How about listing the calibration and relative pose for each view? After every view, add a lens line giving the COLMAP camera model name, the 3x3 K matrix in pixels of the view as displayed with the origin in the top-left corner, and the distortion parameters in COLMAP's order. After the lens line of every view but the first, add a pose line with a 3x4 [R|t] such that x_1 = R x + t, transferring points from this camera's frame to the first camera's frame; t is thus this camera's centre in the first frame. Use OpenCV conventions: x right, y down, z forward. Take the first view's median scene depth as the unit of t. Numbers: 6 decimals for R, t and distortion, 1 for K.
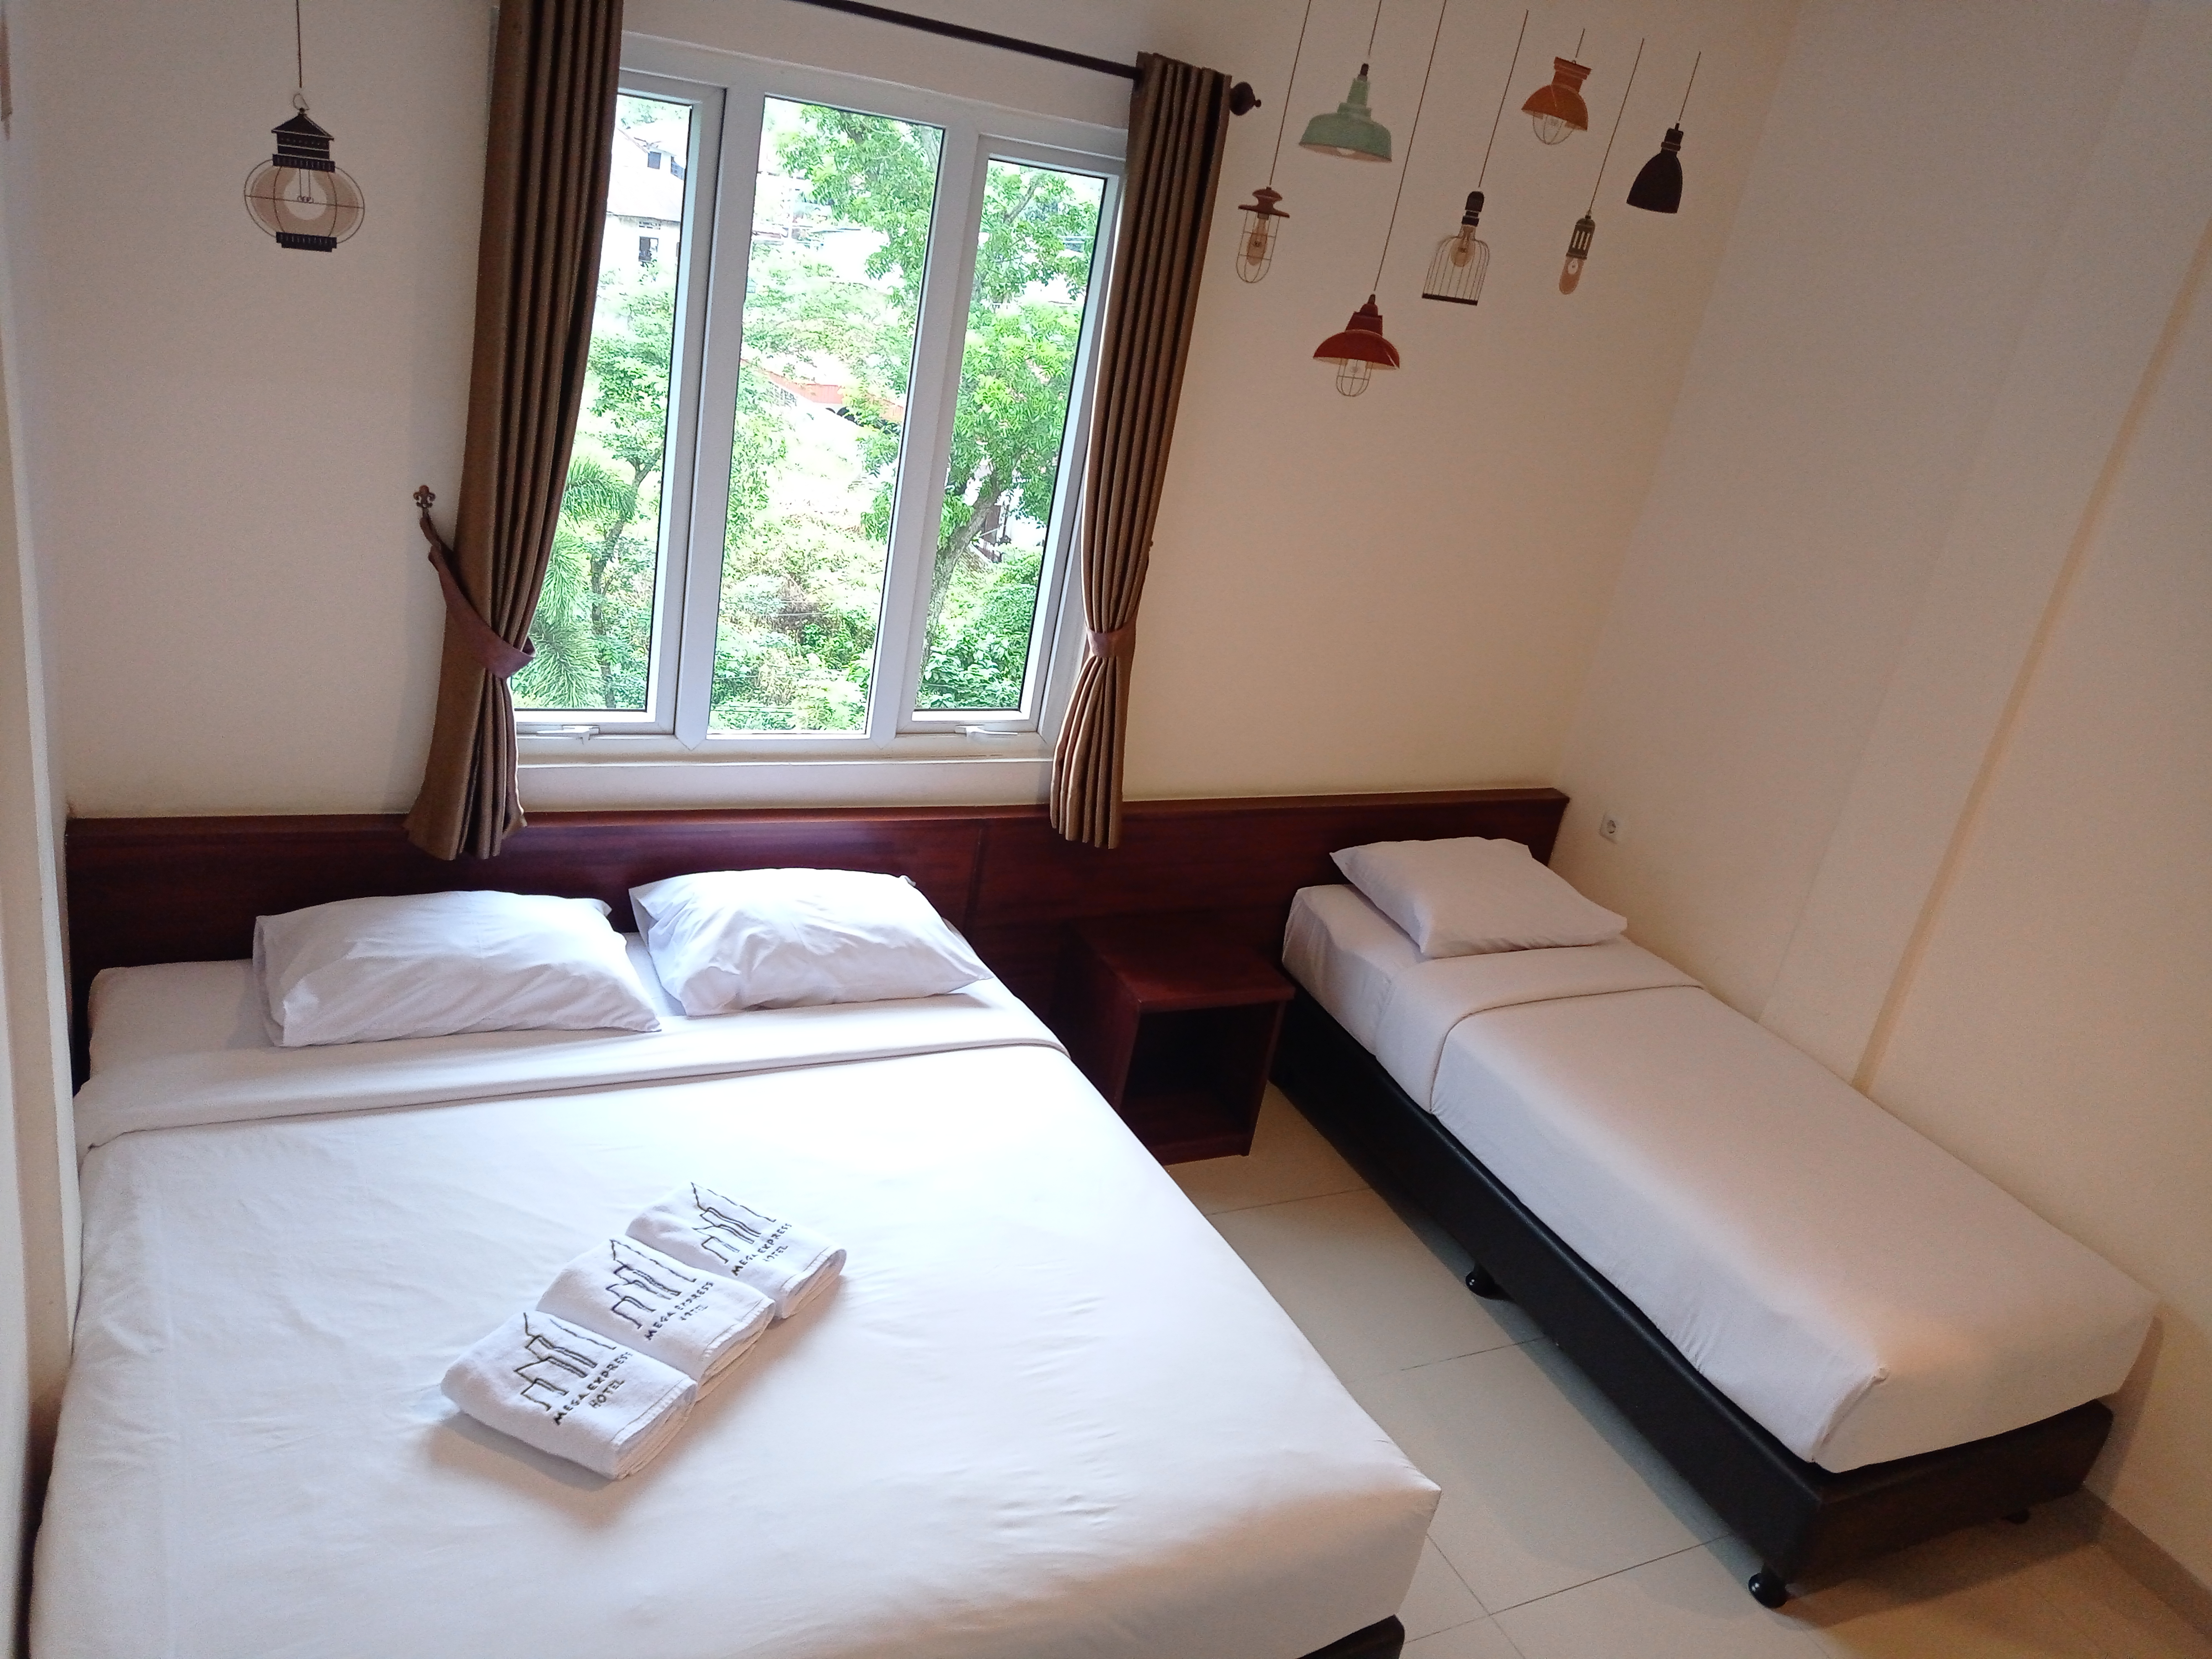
lens RADIAL K [[1672.8, 0, 1105.2], [0, 1672.8, 839.0], [0, 0, 1]] dist [-0.023543, -0.042298]
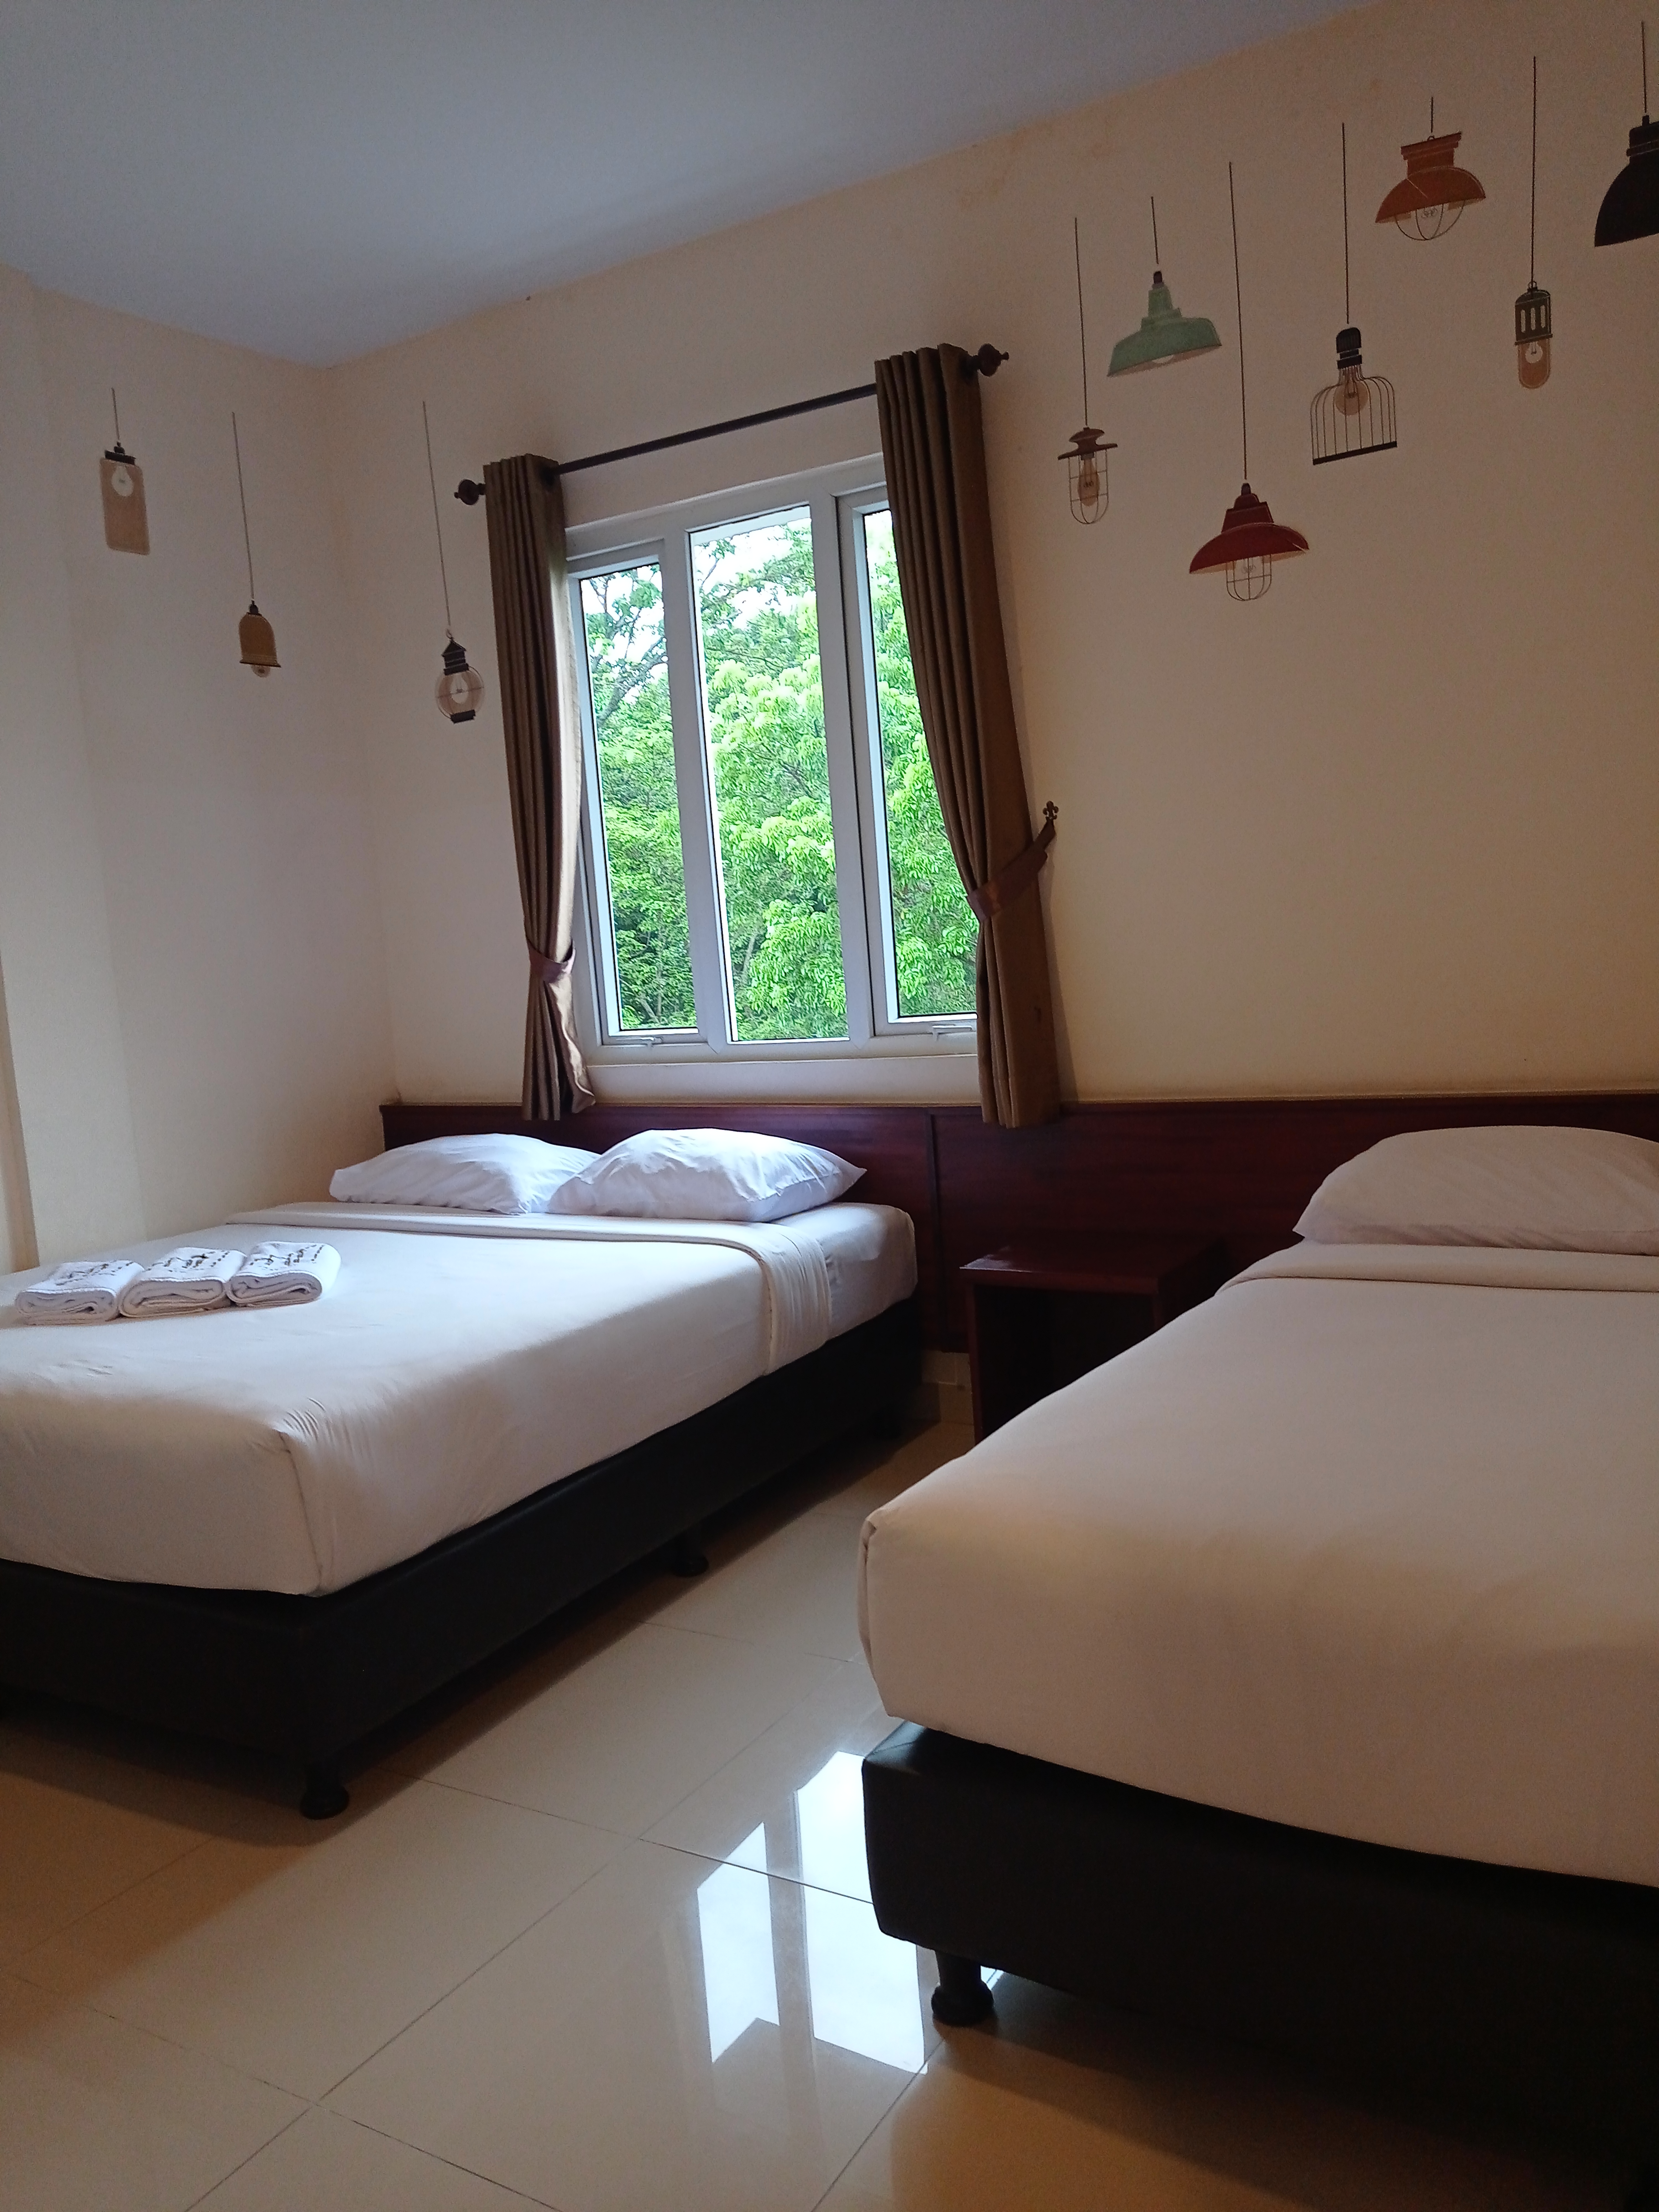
lens RADIAL K [[1672.8, 0, 821.9], [0, 1672.8, 1099.6], [0, 0, 1]] dist [-0.023543, -0.042298]
pose [[0.505436, -0.128596, -0.853228, 0.803138], [-0.170517, 0.954446, -0.244862, 0.257774], [0.845848, 0.269252, 0.460483, 0.510869]]
